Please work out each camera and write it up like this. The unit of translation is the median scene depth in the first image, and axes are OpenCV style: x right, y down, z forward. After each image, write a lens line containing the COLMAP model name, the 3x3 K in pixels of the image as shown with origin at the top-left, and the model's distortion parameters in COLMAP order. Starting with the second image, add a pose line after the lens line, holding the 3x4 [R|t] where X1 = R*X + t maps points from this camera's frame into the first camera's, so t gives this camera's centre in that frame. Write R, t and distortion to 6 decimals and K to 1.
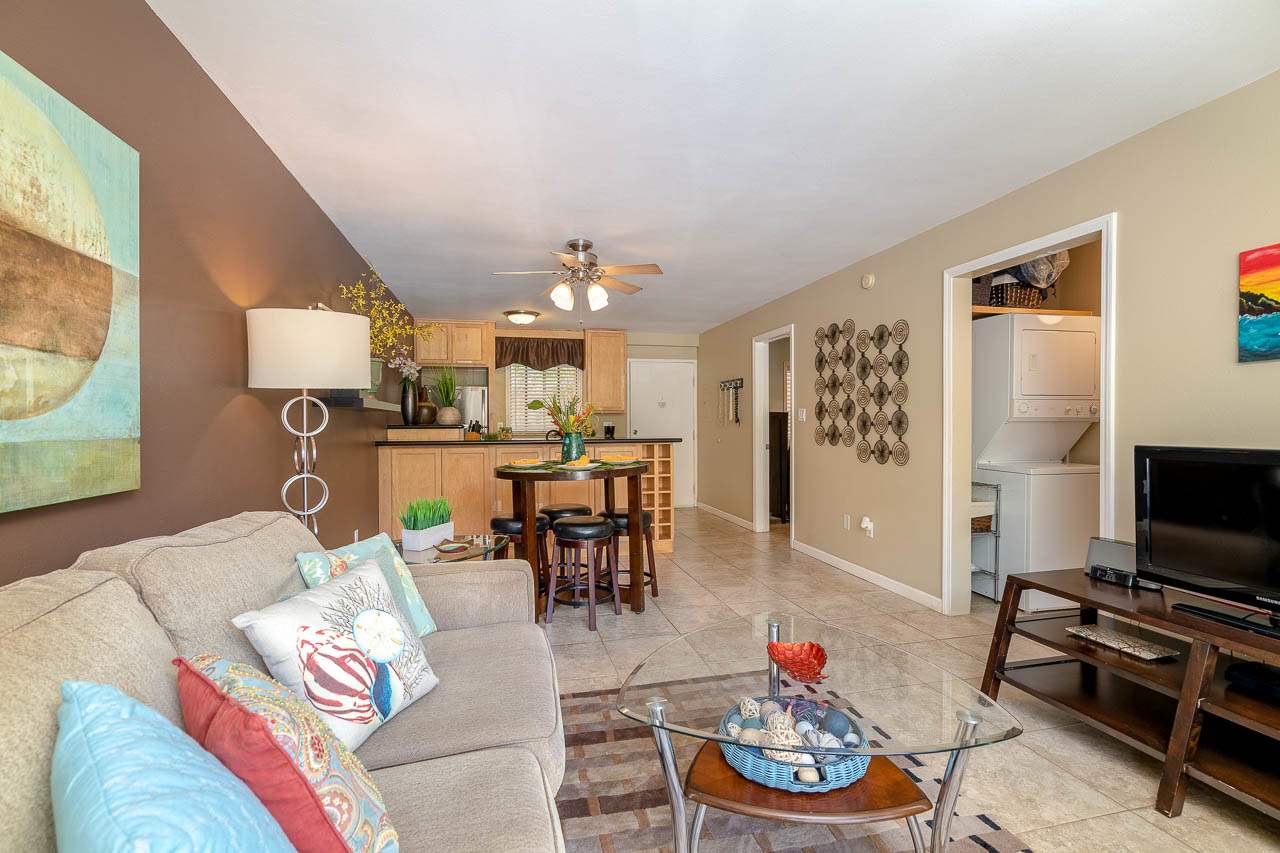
lens RADIAL K [[584.3, 0, 640.0], [0, 584.3, 426.5], [0, 0, 1]] dist [0.000834, 0.000245]
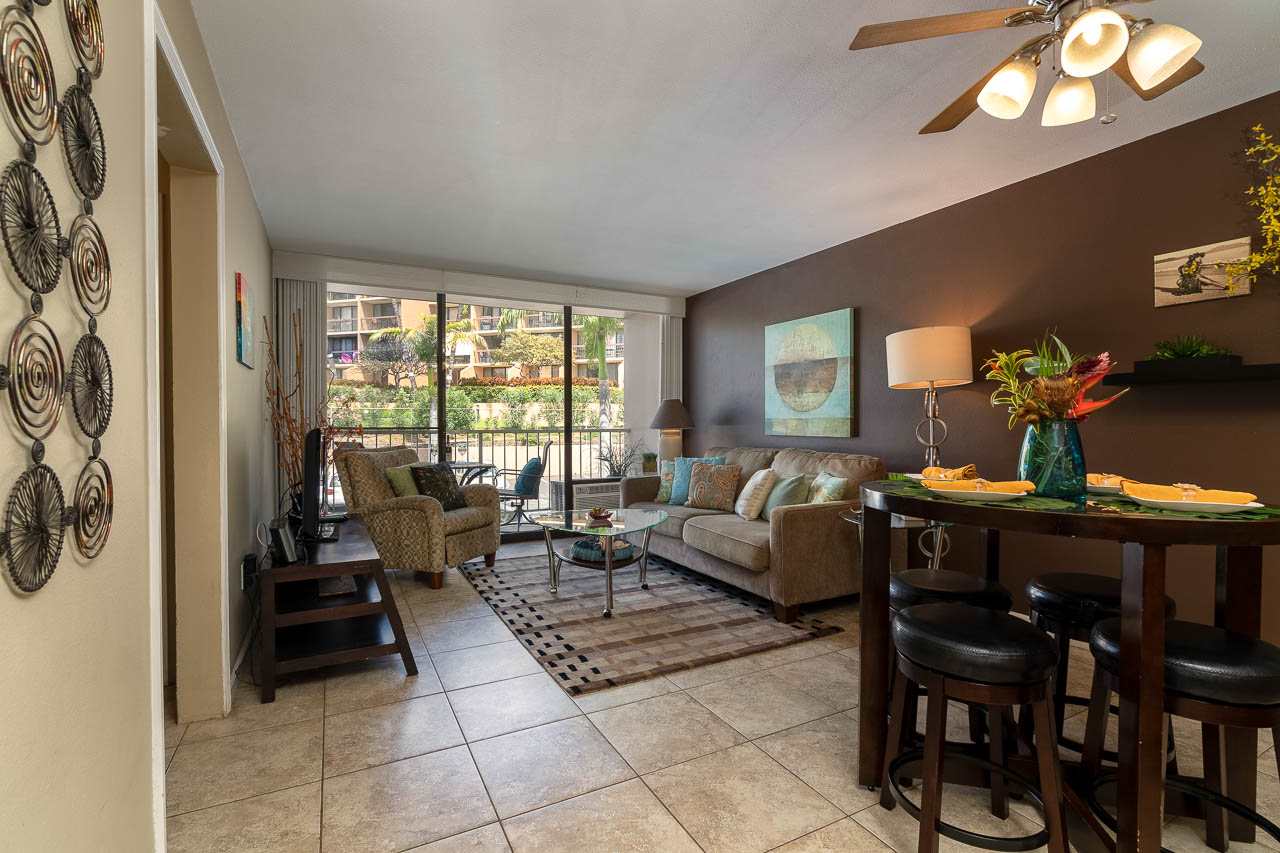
lens RADIAL K [[584.3, 0, 640.0], [0, 584.3, 426.5], [0, 0, 1]] dist [0.000834, 0.000245]
pose [[-0.966785, 0.006968, -0.255497, 0.268403], [0.003770, 0.999908, 0.013004, 0.007813], [0.255564, 0.011609, -0.966722, 1.243213]]
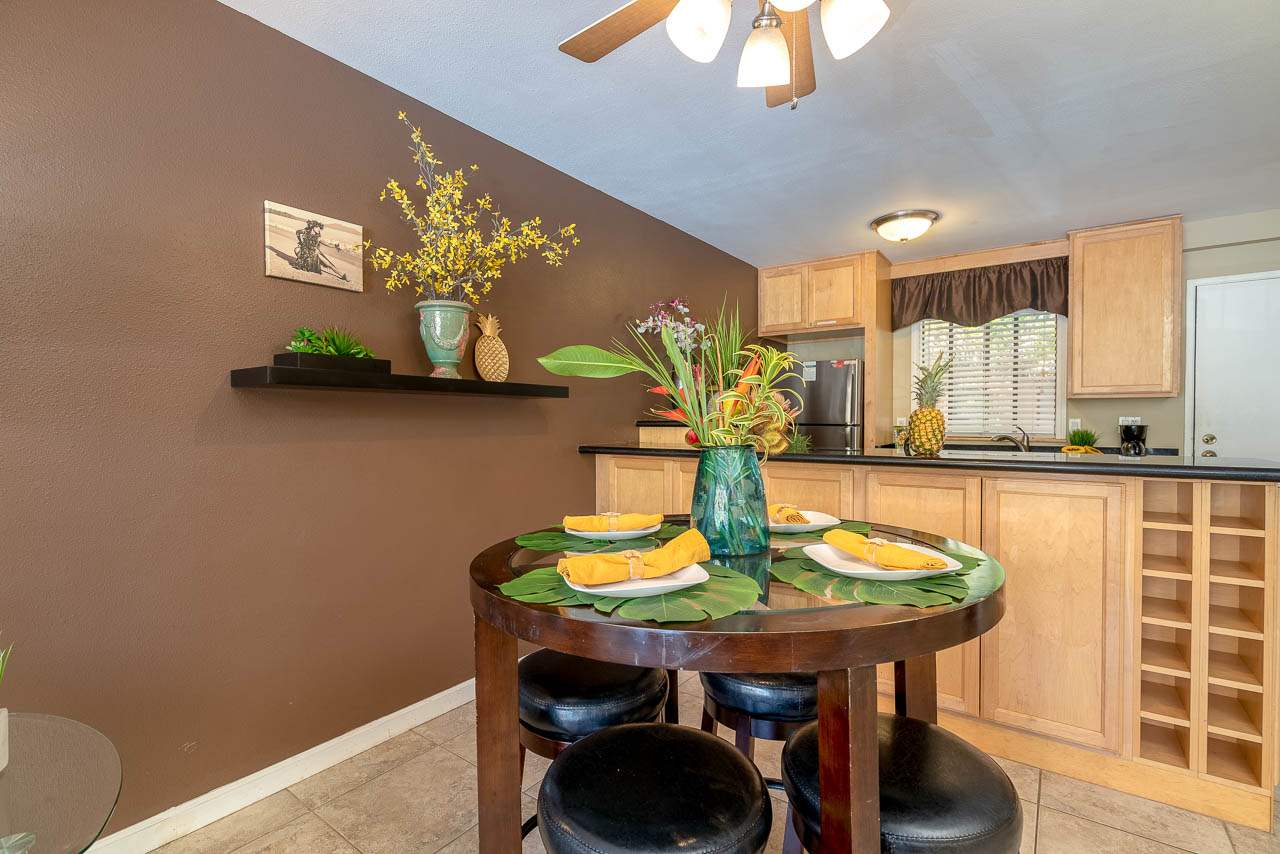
lens RADIAL K [[586.5, 0, 640.0], [0, 586.5, 427.0], [0, 0, 1]] dist [-0.003225, -0.006216]
pose [[0.655737, 0.011040, -0.754909, 0.084098], [-0.006001, 0.999938, 0.009410, -0.002406], [0.754966, -0.001640, 0.655762, 0.698969]]
